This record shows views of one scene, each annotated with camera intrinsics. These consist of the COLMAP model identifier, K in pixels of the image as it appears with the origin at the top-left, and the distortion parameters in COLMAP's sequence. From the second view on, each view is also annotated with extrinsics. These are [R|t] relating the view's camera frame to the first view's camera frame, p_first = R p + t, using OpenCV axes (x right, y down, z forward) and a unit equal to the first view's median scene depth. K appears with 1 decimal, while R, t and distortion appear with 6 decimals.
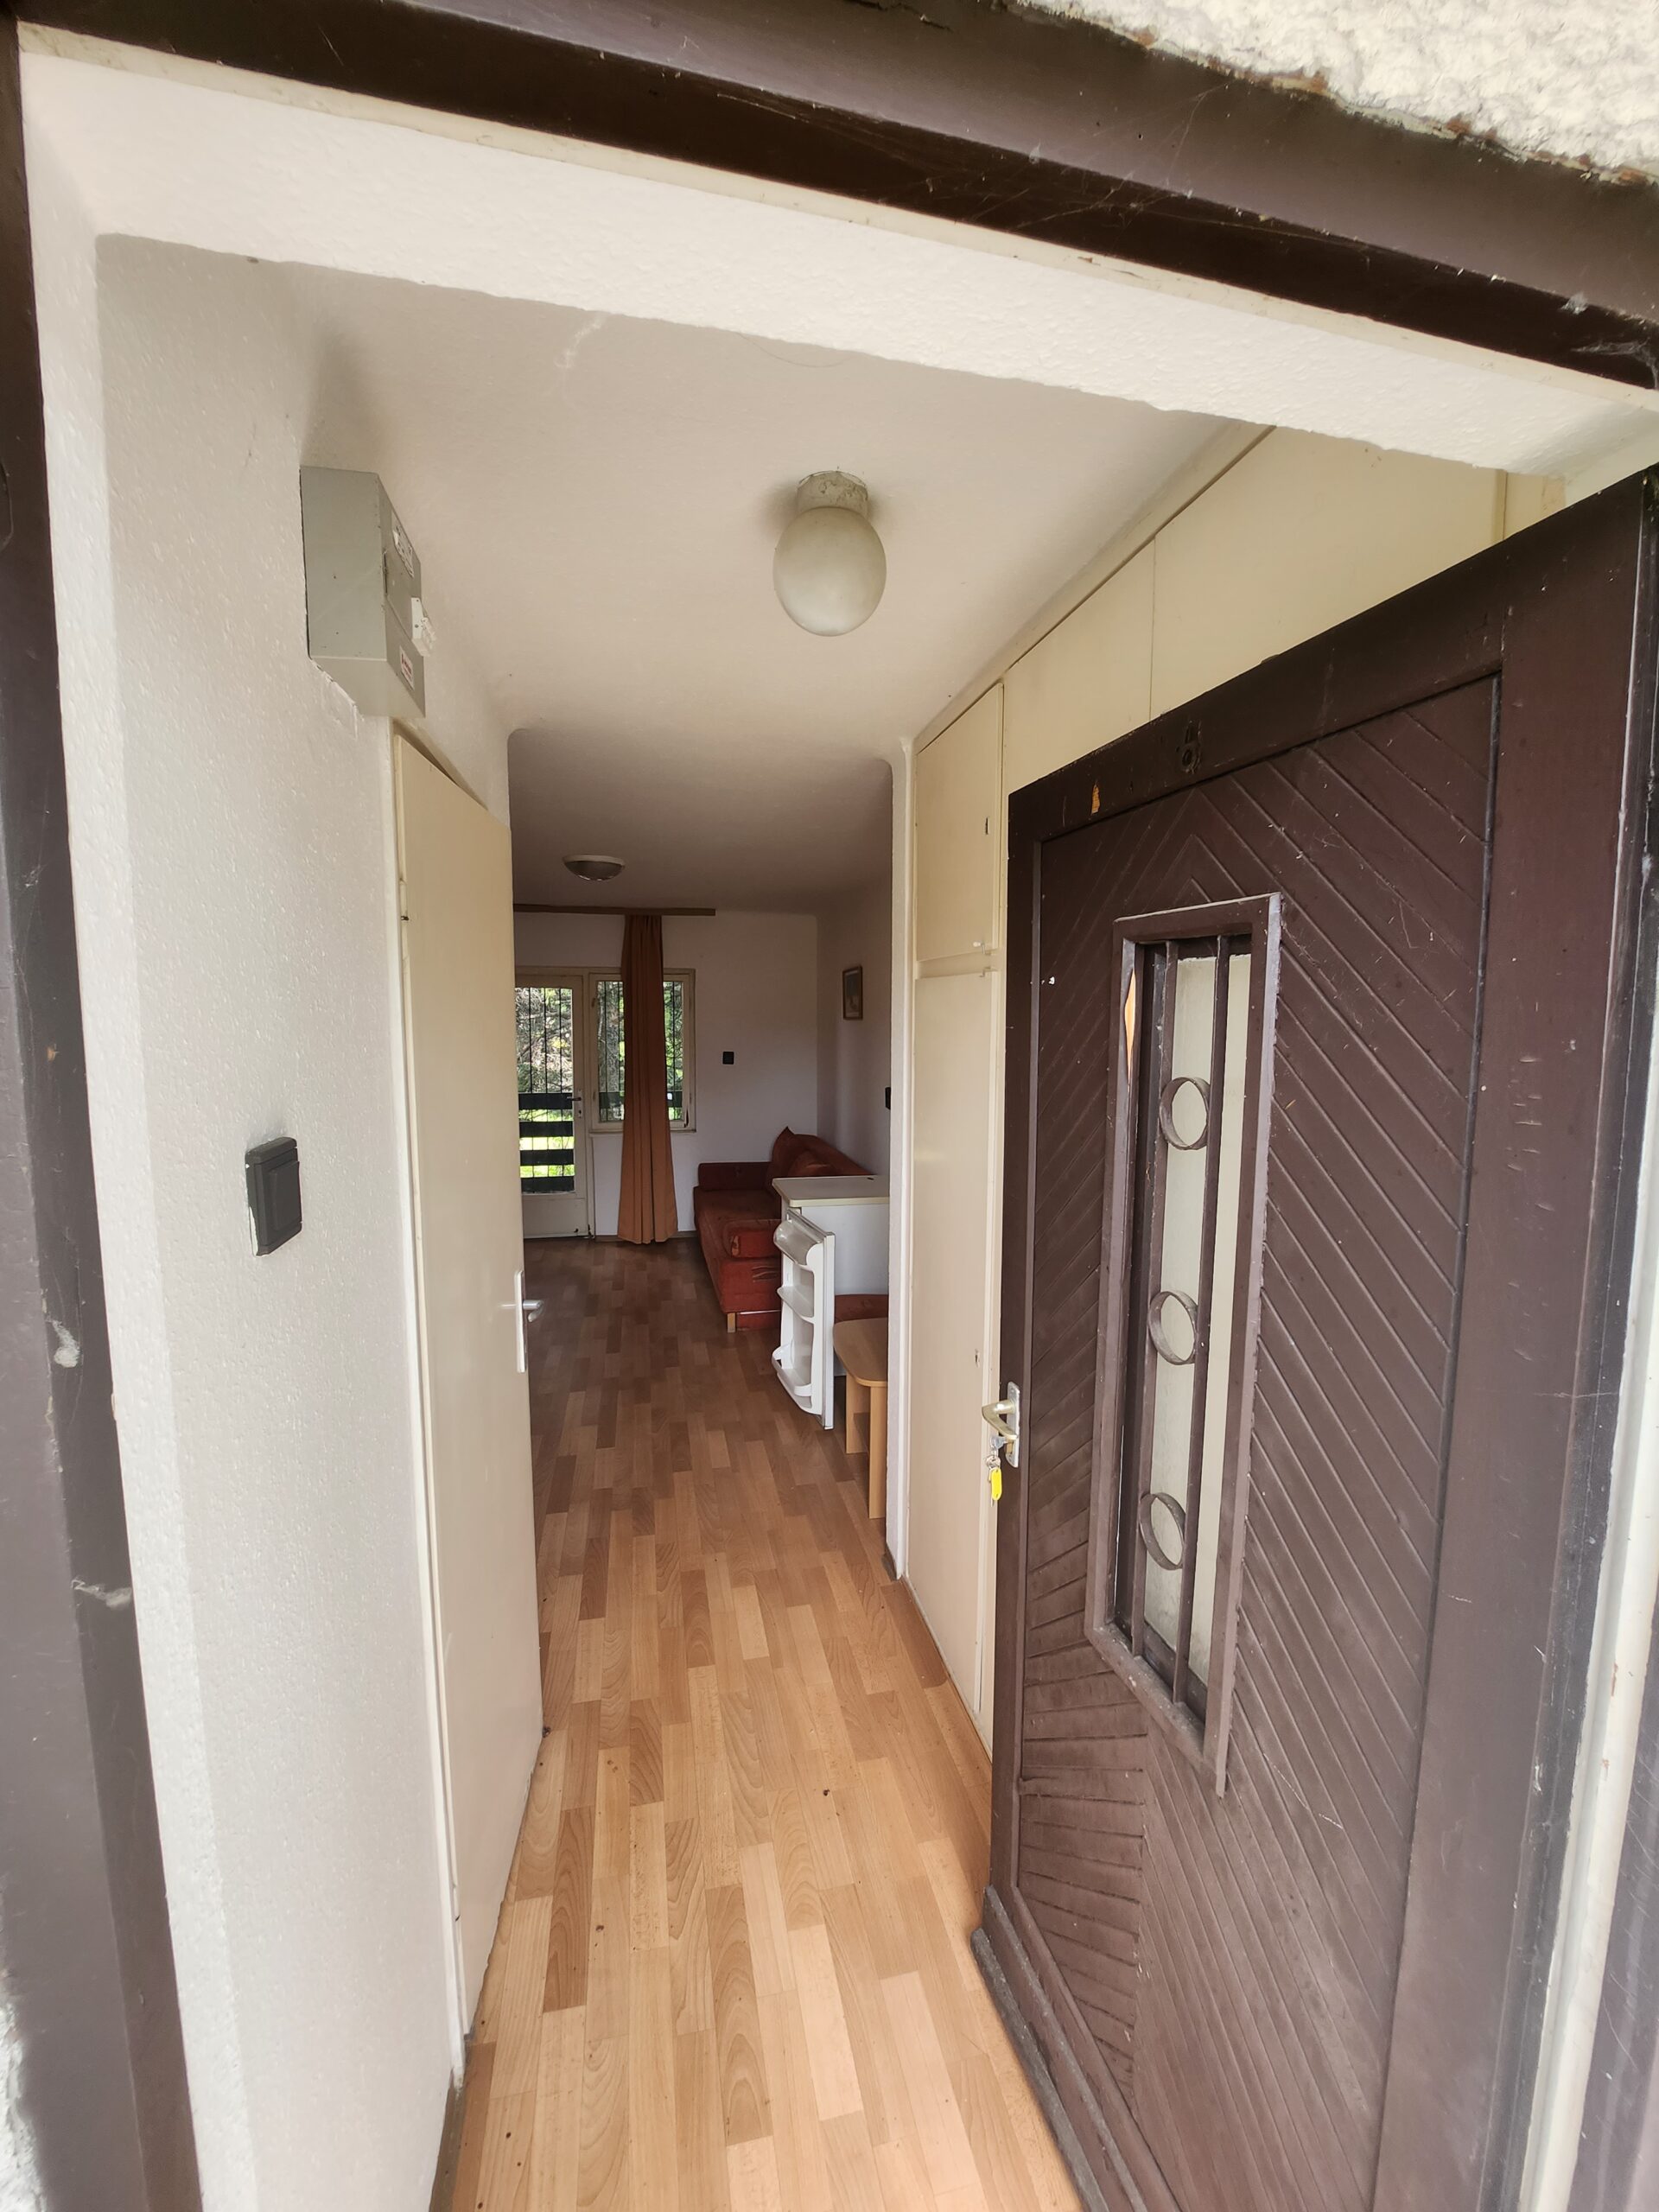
lens RADIAL K [[870.4, 0, 829.5], [0, 870.4, 1106.0], [0, 0, 1]] dist [-0.027369, -0.000155]
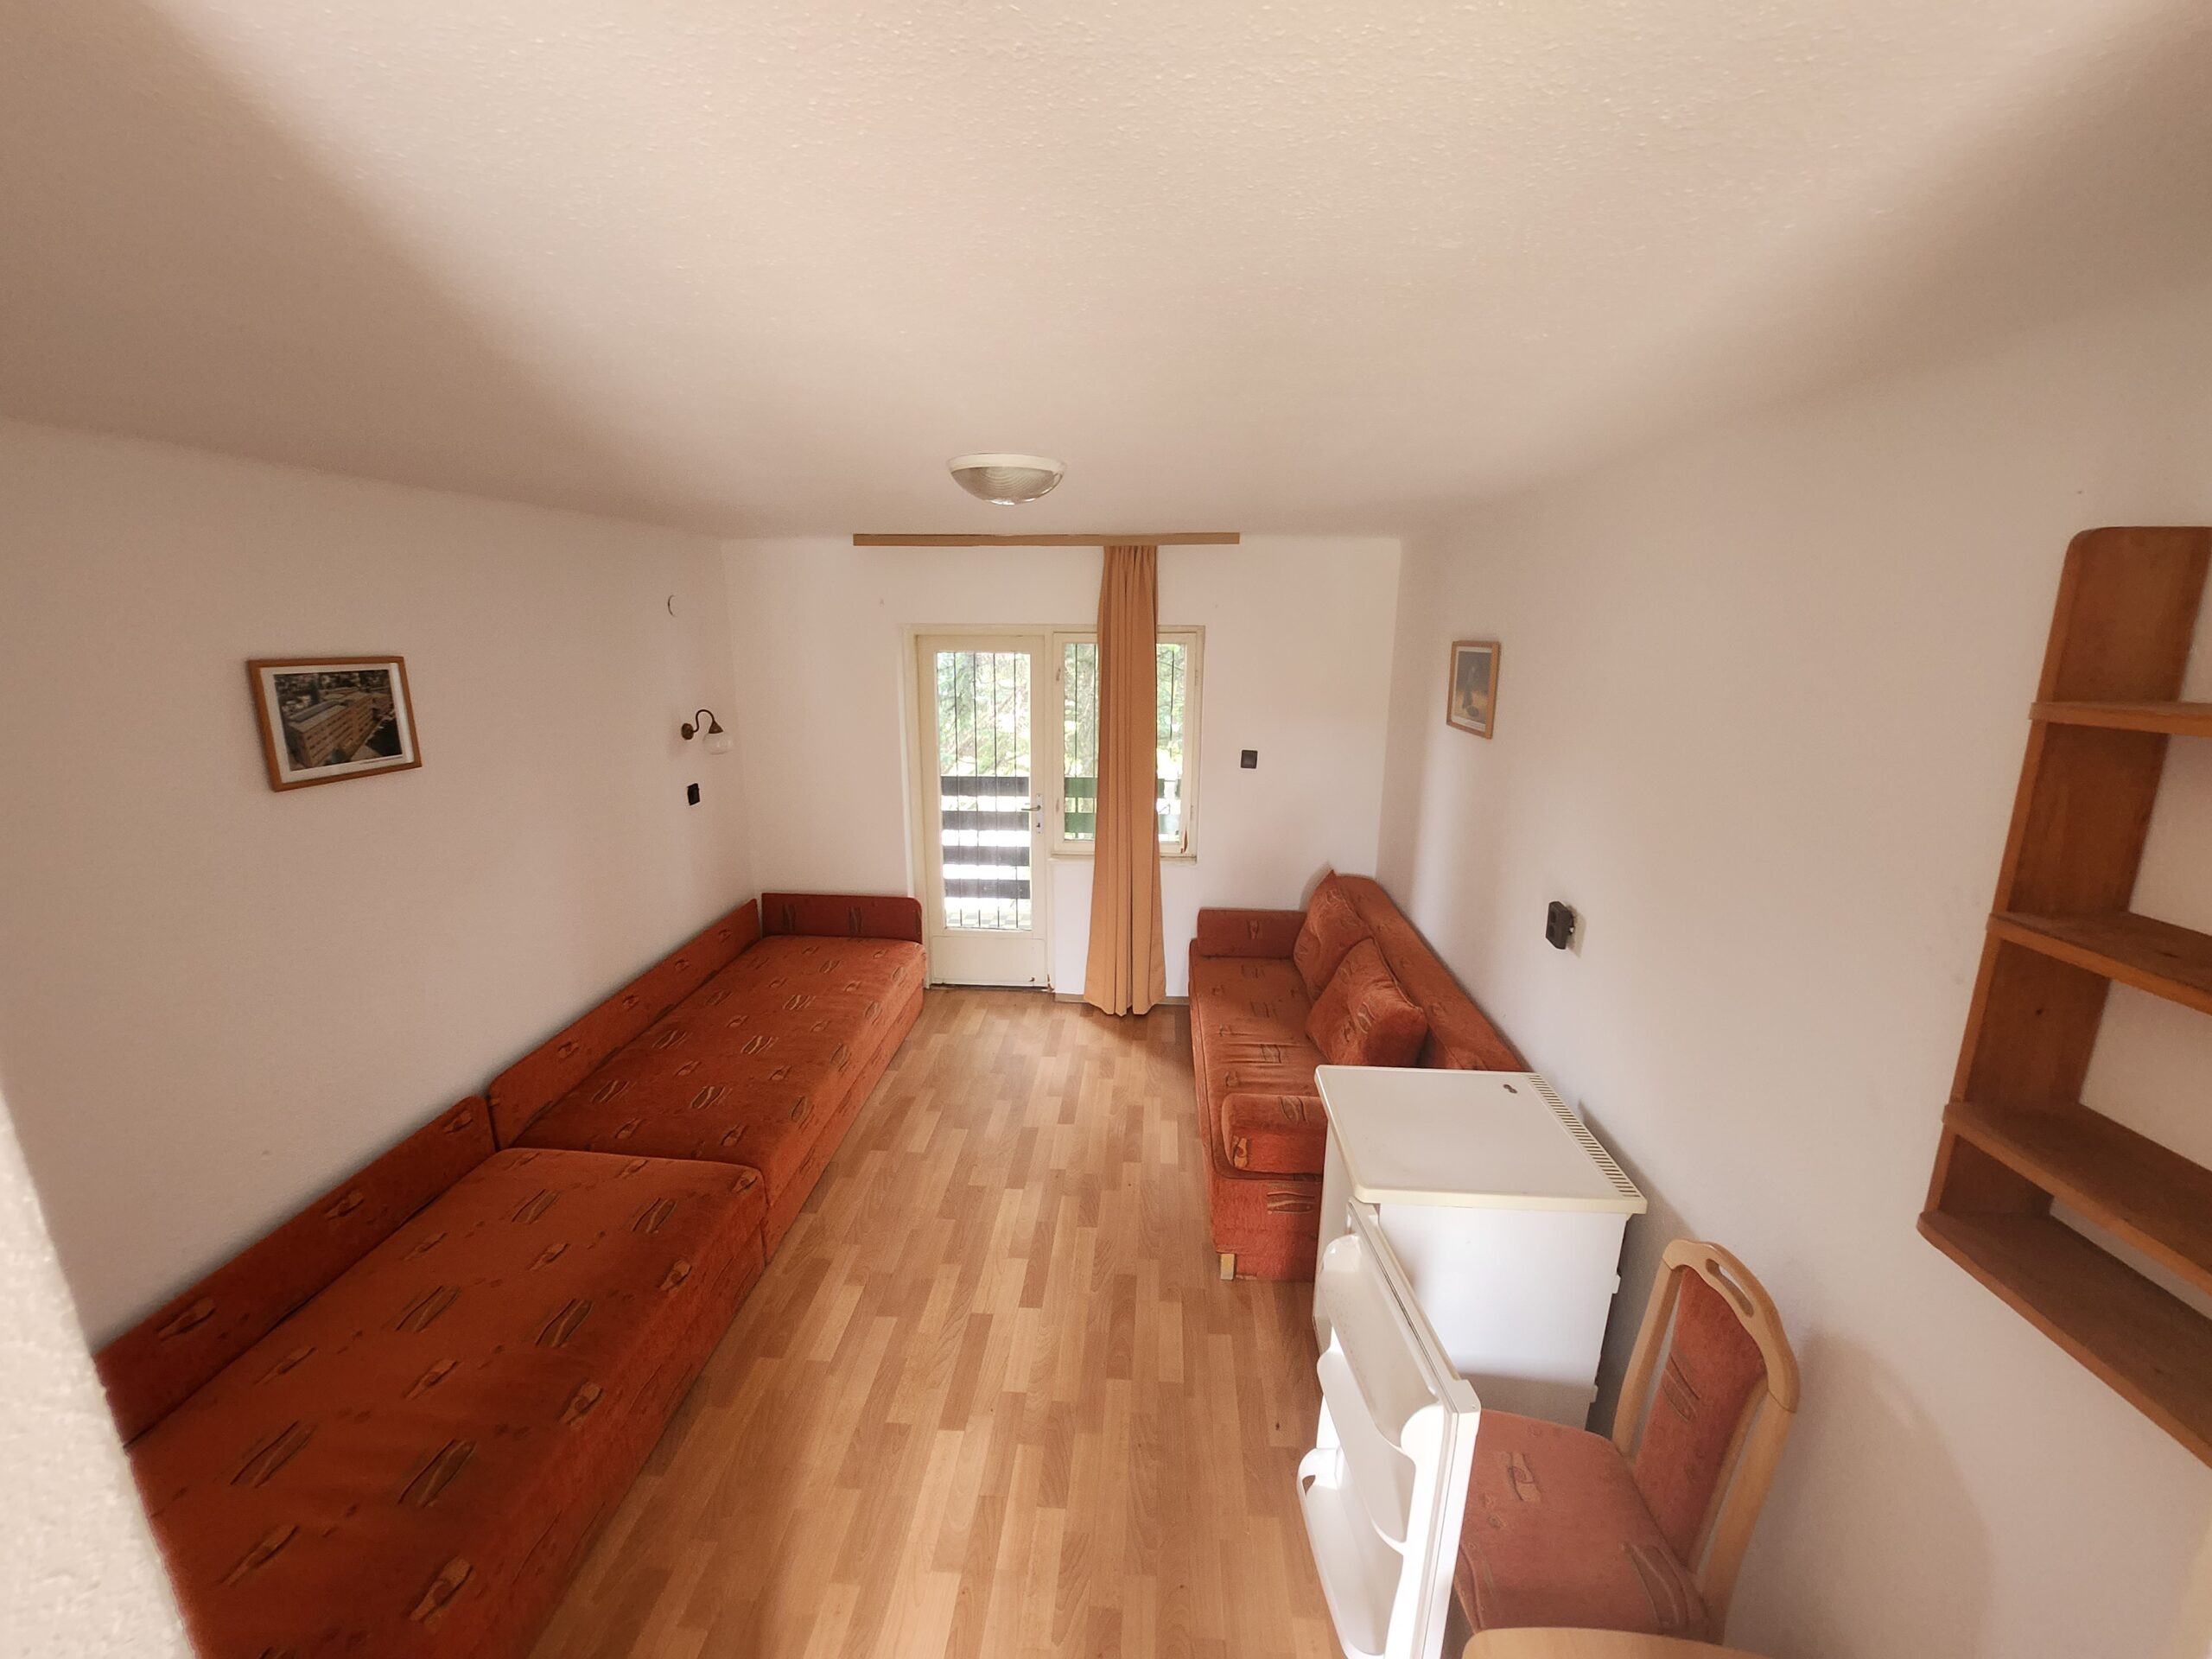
lens RADIAL K [[870.4, 0, 1106.0], [0, 870.4, 829.5], [0, 0, 1]] dist [-0.027369, -0.000155]
pose [[0.961275, 0.065963, -0.267582, -0.040290], [-0.029936, 0.990181, 0.136550, -0.094034], [0.273961, -0.123252, 0.953810, 0.332591]]
